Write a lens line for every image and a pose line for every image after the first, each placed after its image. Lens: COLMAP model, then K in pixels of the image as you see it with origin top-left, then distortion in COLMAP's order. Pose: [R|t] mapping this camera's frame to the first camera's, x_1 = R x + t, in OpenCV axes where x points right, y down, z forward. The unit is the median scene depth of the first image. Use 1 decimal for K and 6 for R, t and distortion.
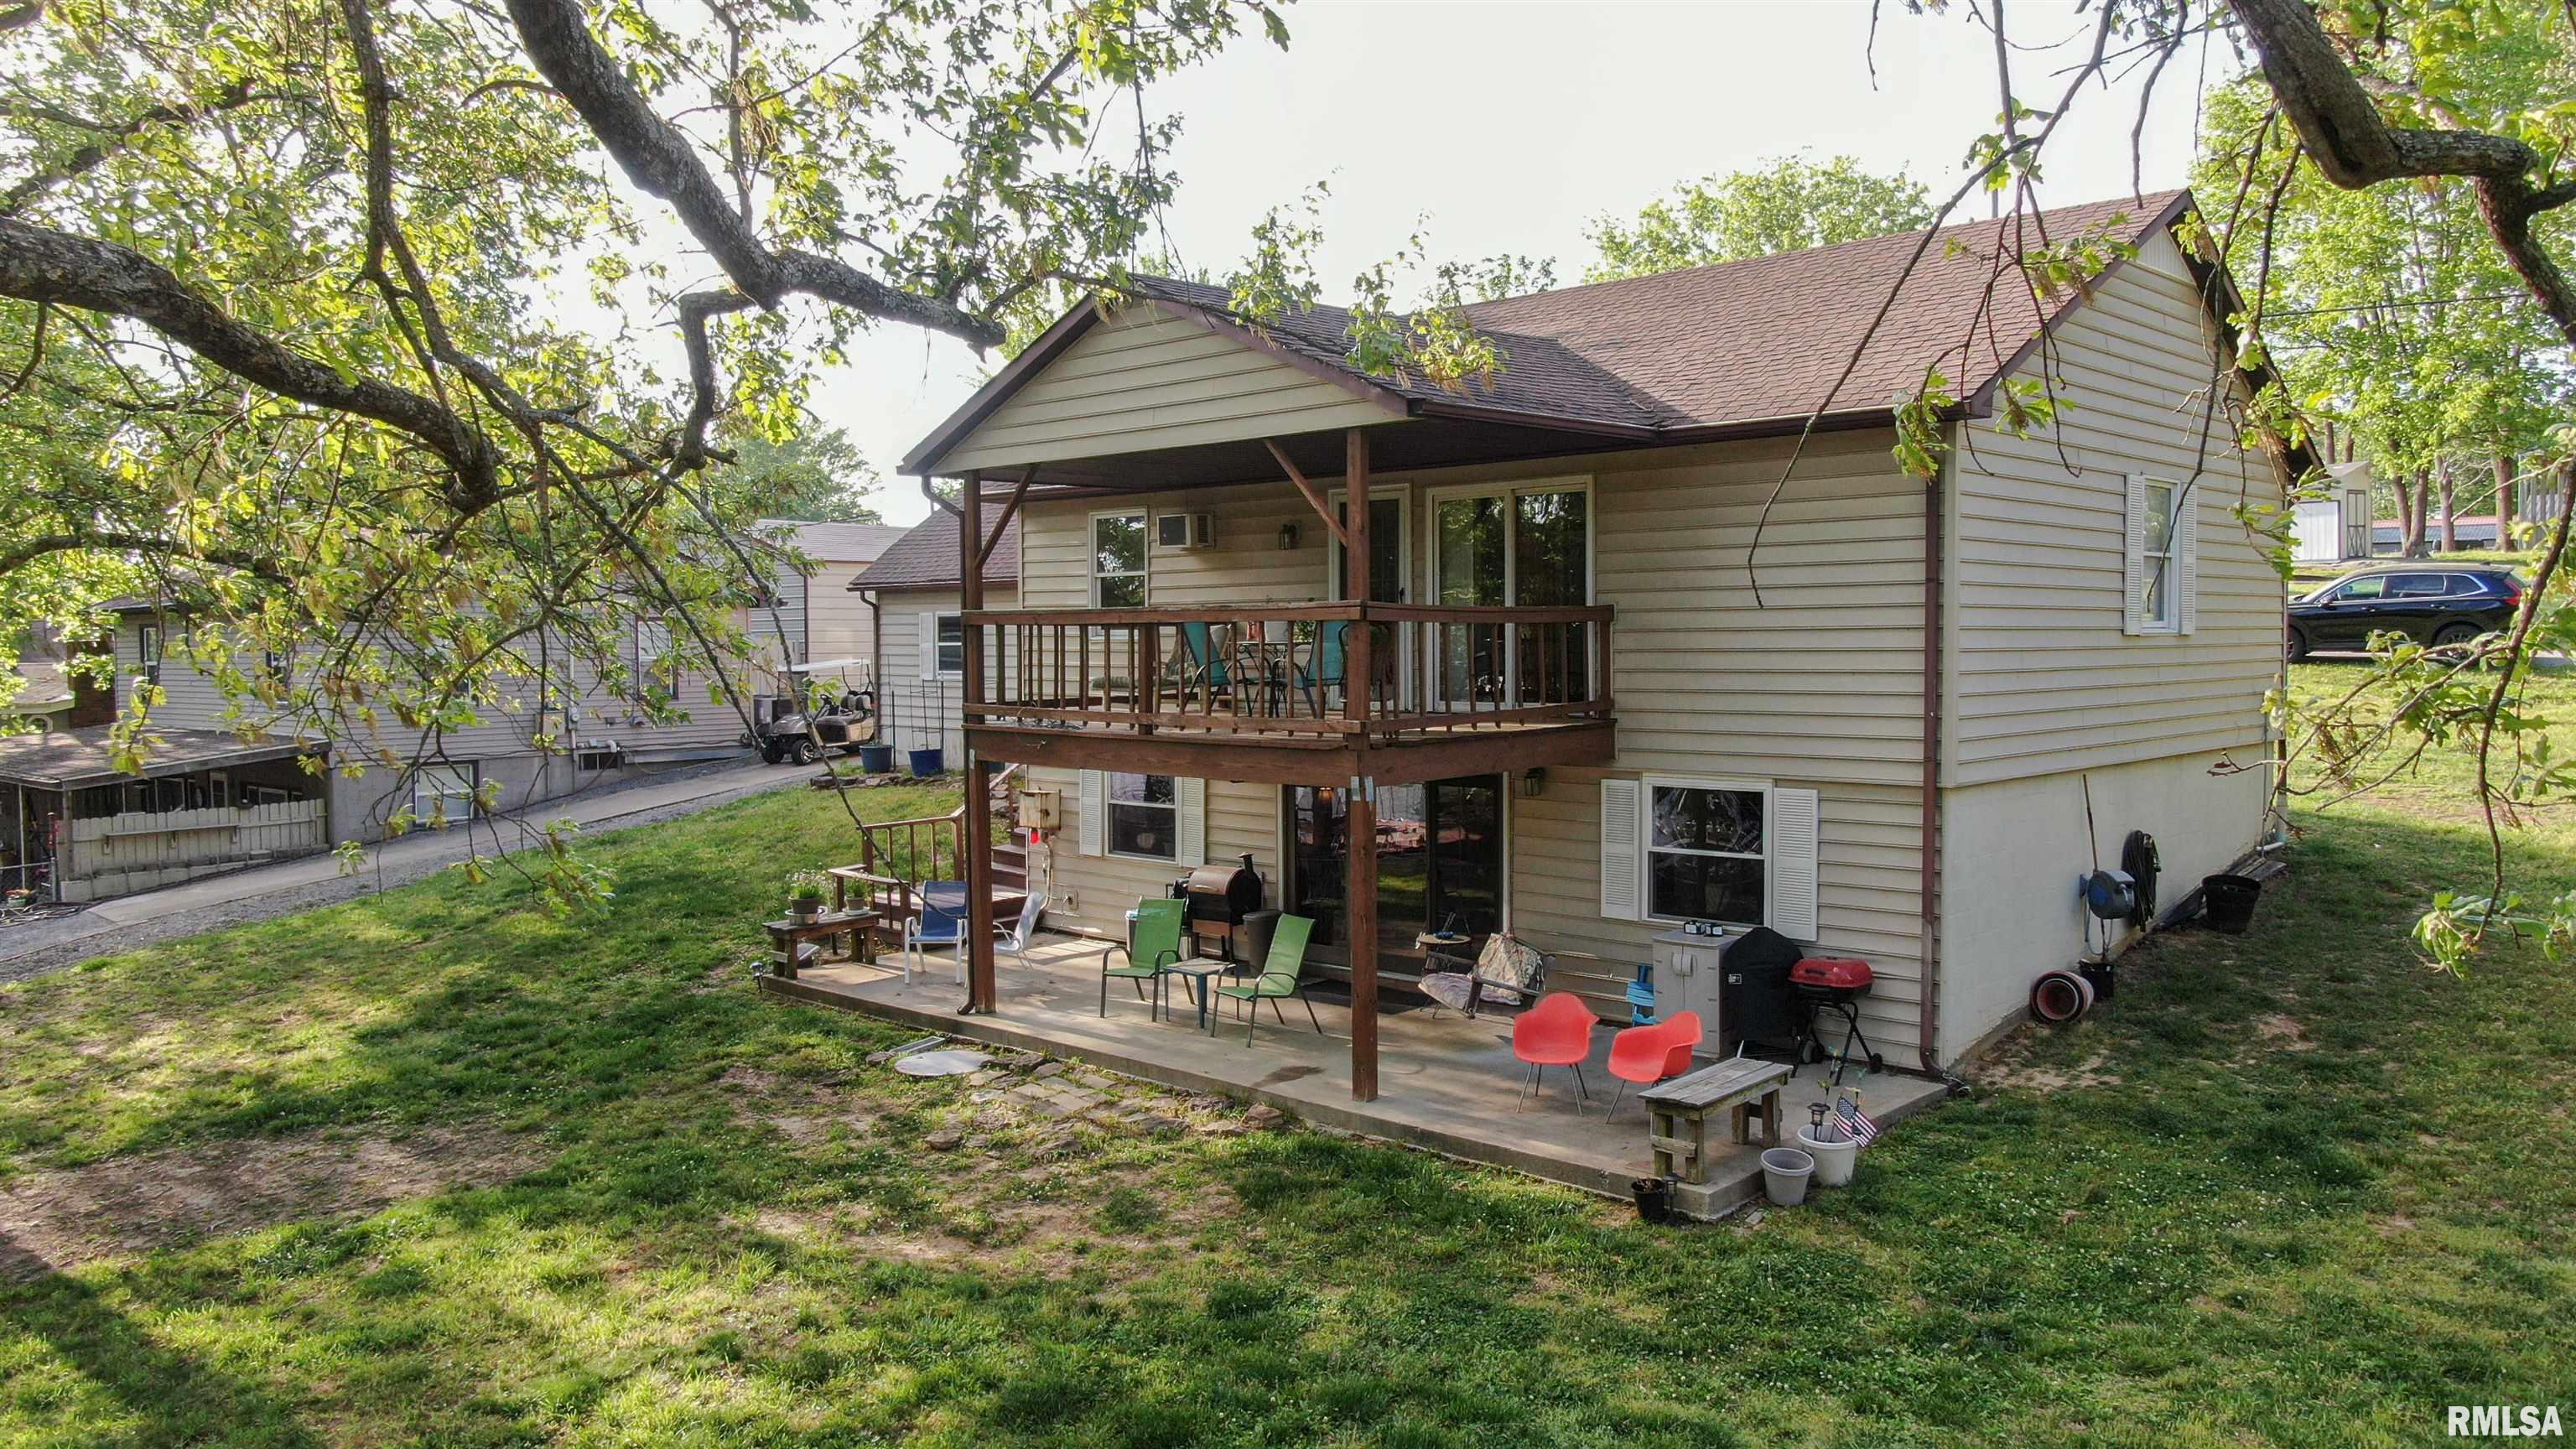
lens RADIAL K [[1858.3, 0, 1271.4], [0, 1858.3, 733.4], [0, 0, 1]] dist [-0.019998, 0.009479]
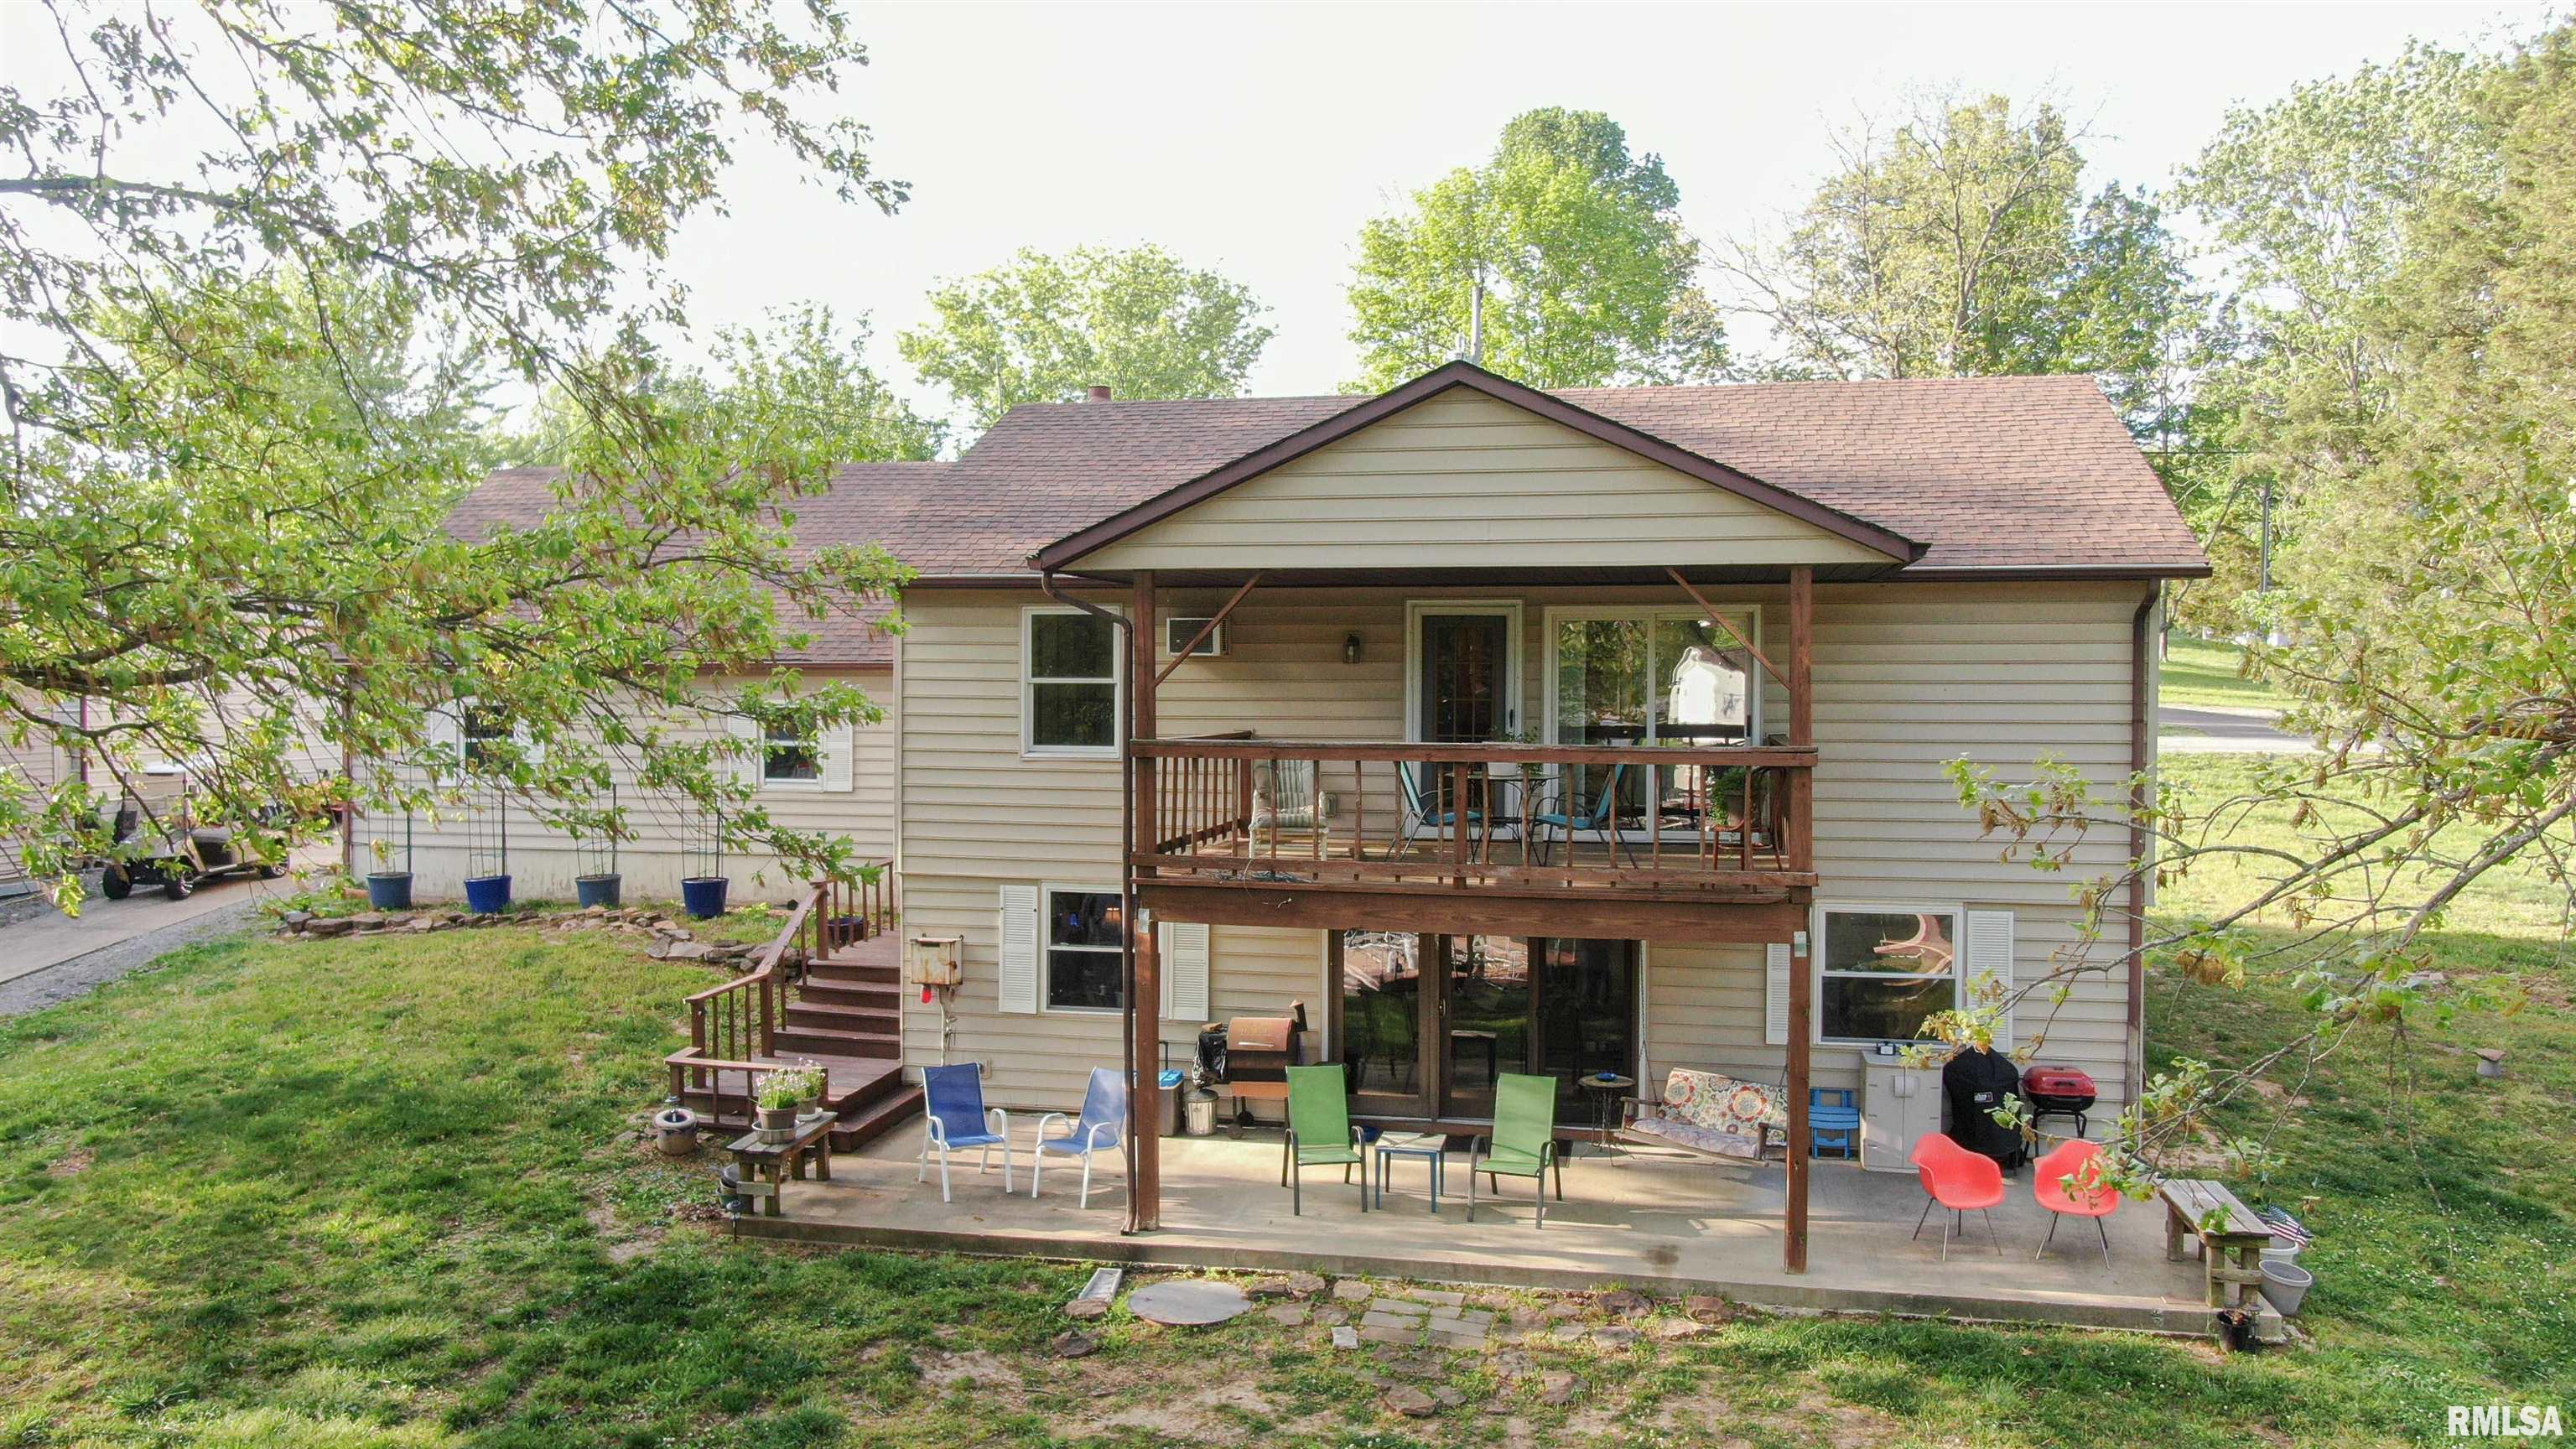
lens RADIAL K [[1858.3, 0, 1287.2], [0, 1858.3, 717.9], [0, 0, 1]] dist [-0.019998, 0.009479]
pose [[0.842092, 0.000259, 0.539334, -0.639357], [0.018859, 0.999374, -0.029925, -0.057333], [-0.539005, 0.035371, 0.841560, 0.319642]]
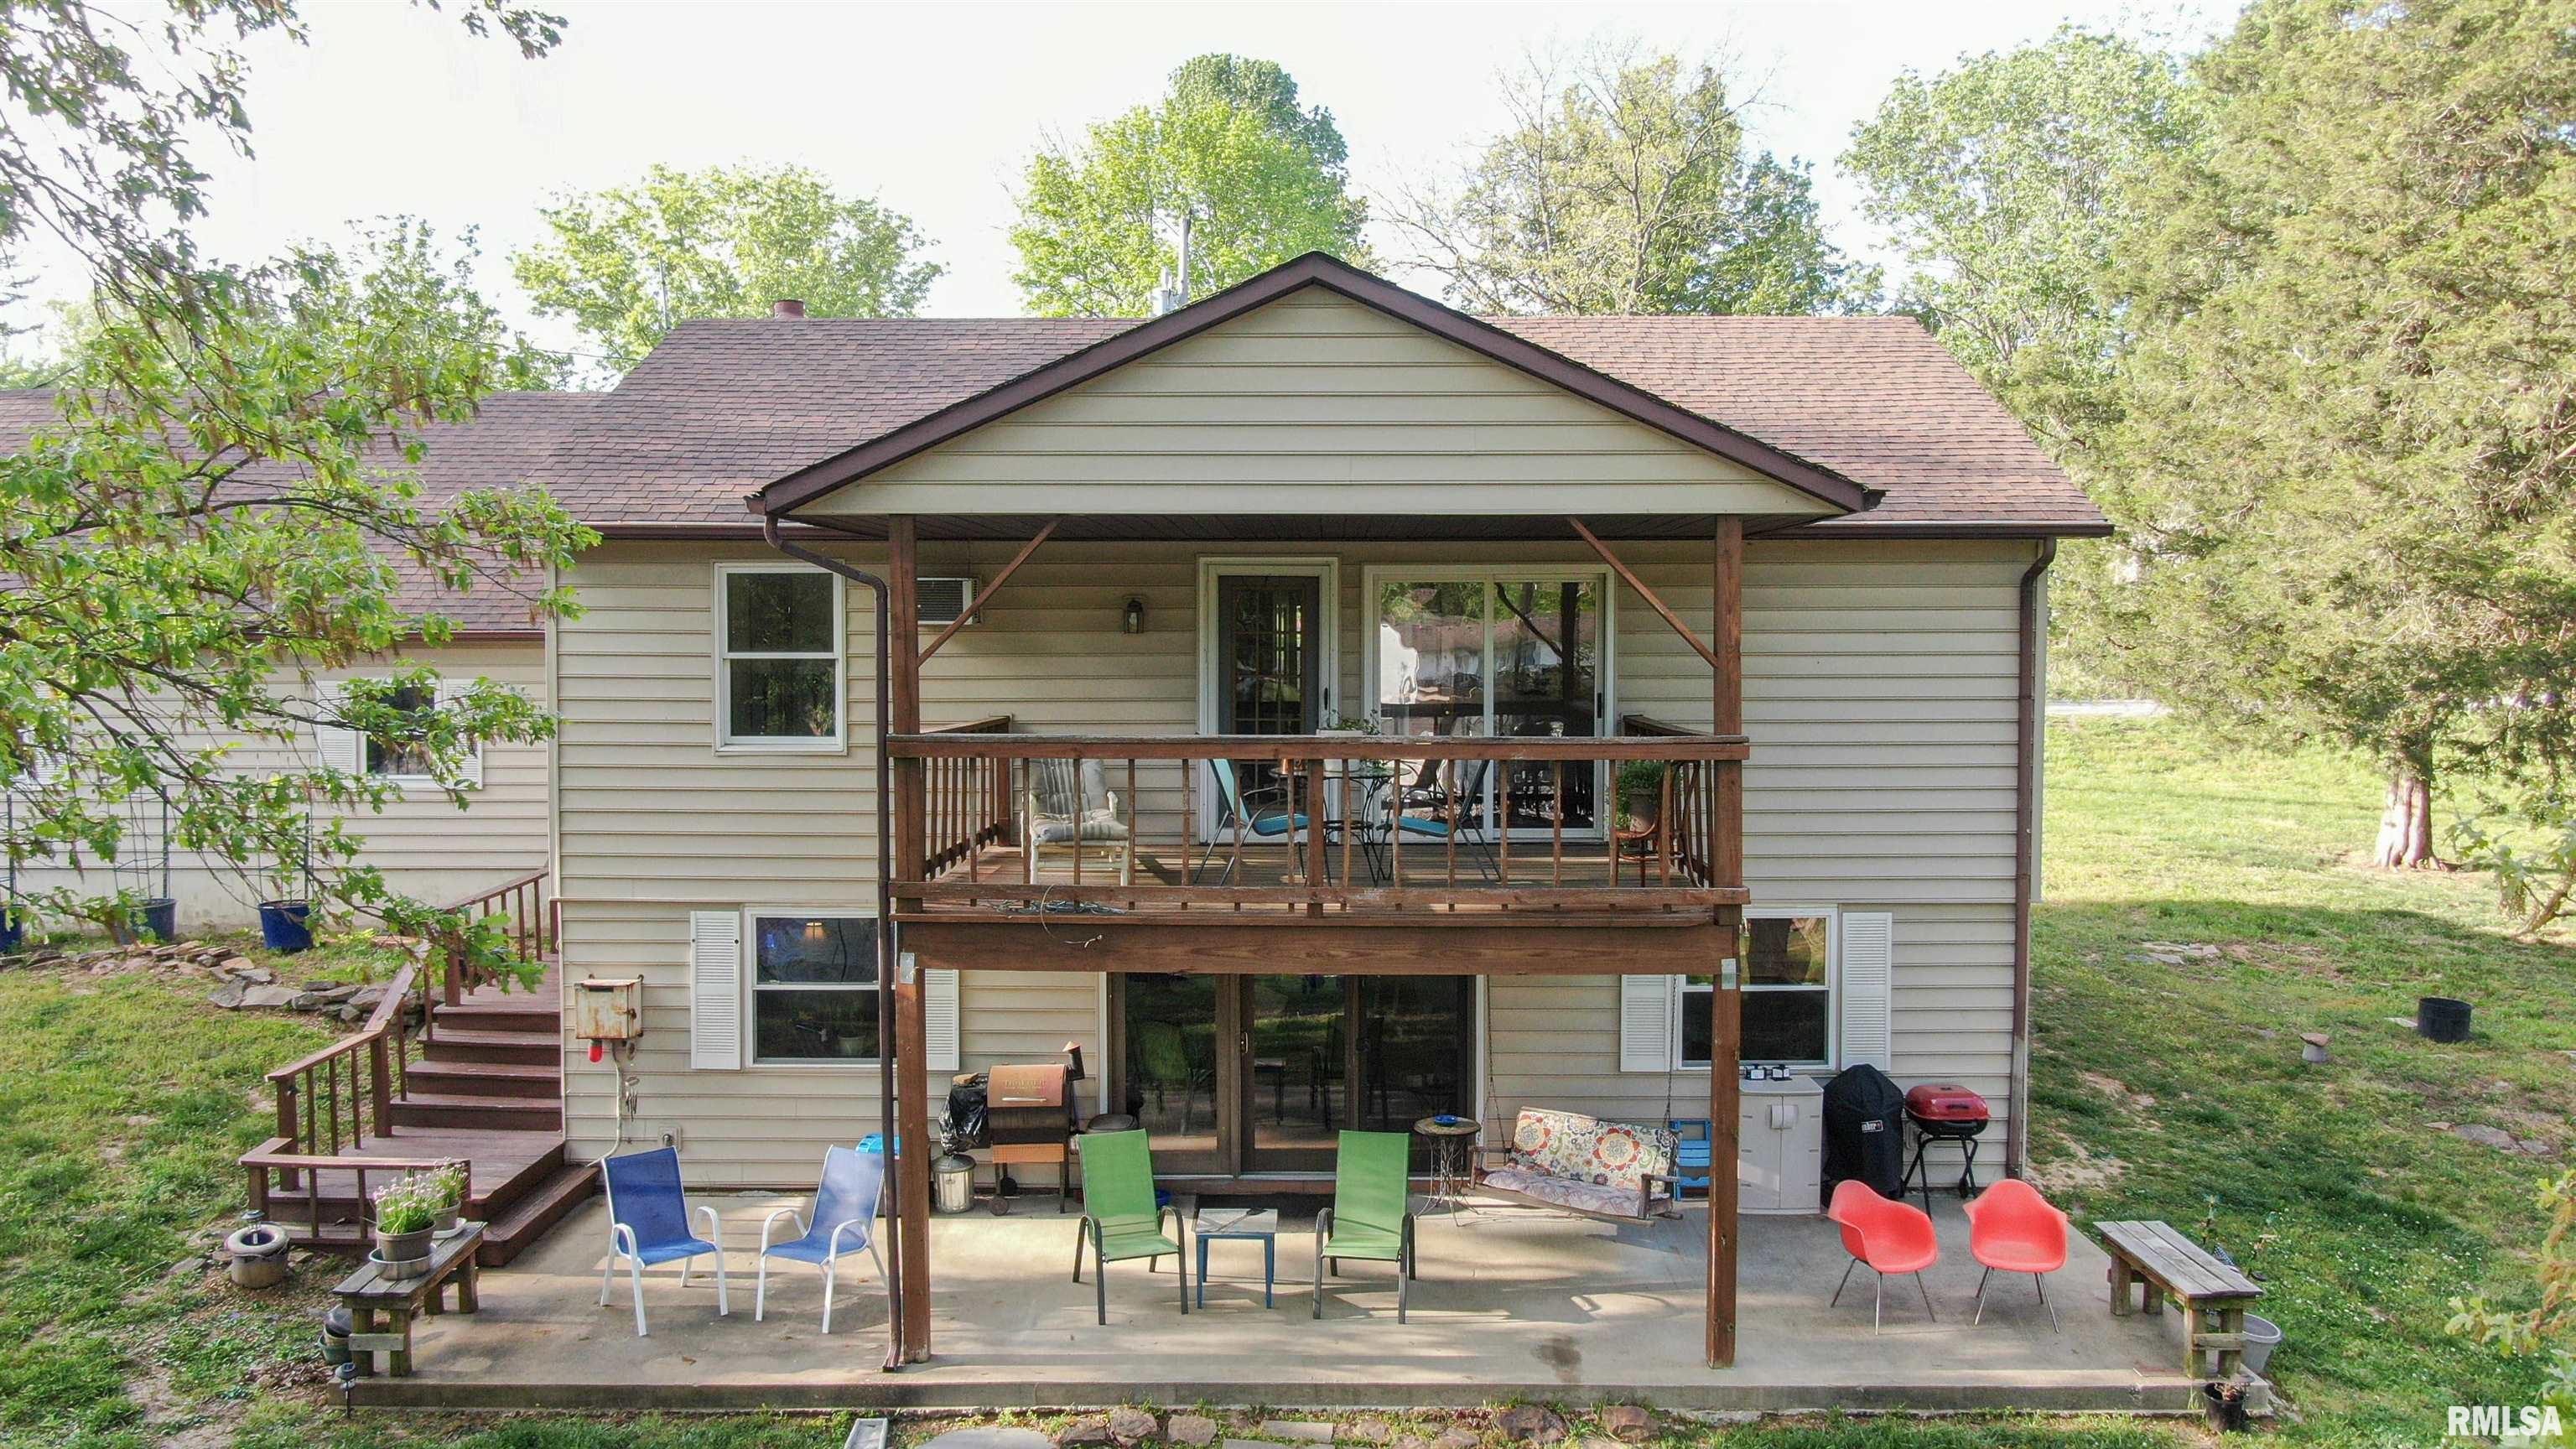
lens RADIAL K [[1858.3, 0, 1291.4], [0, 1858.3, 717.4], [0, 0, 1]] dist [-0.019998, 0.009479]
pose [[0.720515, -0.019501, 0.693165, -0.587447], [0.031768, 0.999483, -0.004903, -0.074663], [-0.692711, 0.025553, 0.720762, 0.524093]]
